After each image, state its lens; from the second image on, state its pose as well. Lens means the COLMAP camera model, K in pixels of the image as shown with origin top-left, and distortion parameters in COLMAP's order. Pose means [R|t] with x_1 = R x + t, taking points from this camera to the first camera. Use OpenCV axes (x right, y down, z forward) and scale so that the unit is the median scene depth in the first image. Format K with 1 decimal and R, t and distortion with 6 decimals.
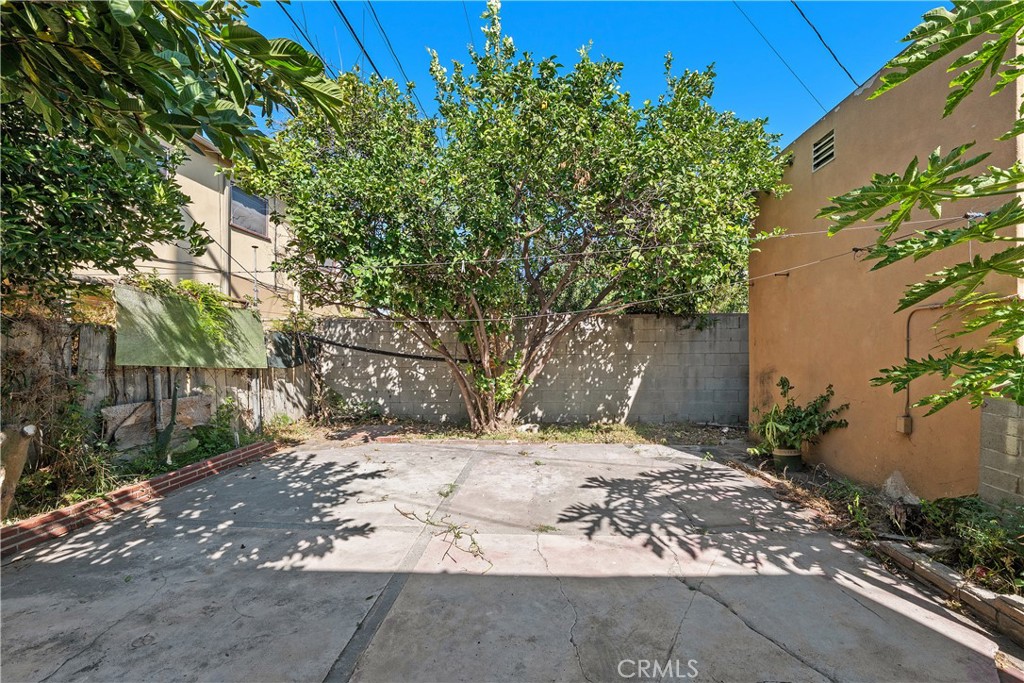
lens RADIAL K [[429.1, 0, 511.9], [0, 429.1, 348.0], [0, 0, 1]] dist [-0.002966, -0.000553]
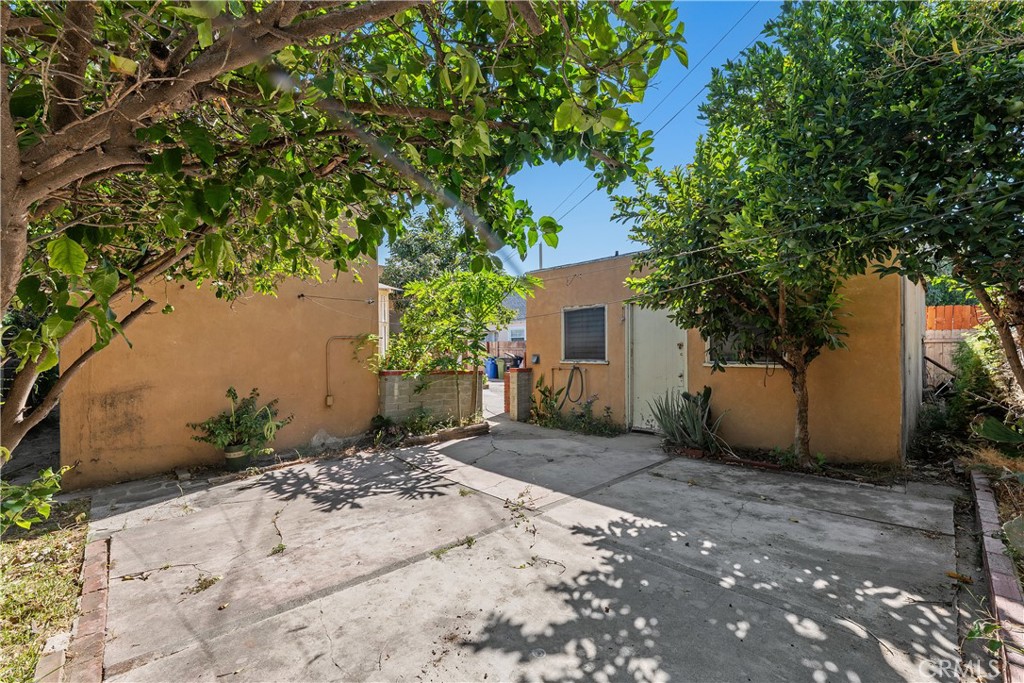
lens RADIAL K [[429.1, 0, 511.9], [0, 429.1, 348.0], [0, 0, 1]] dist [-0.002966, -0.000553]
pose [[-0.748305, 0.023864, 0.662926, -0.825536], [0.017380, 0.999715, -0.016370, -0.007054], [-0.663128, -0.000728, -0.748506, 1.687786]]
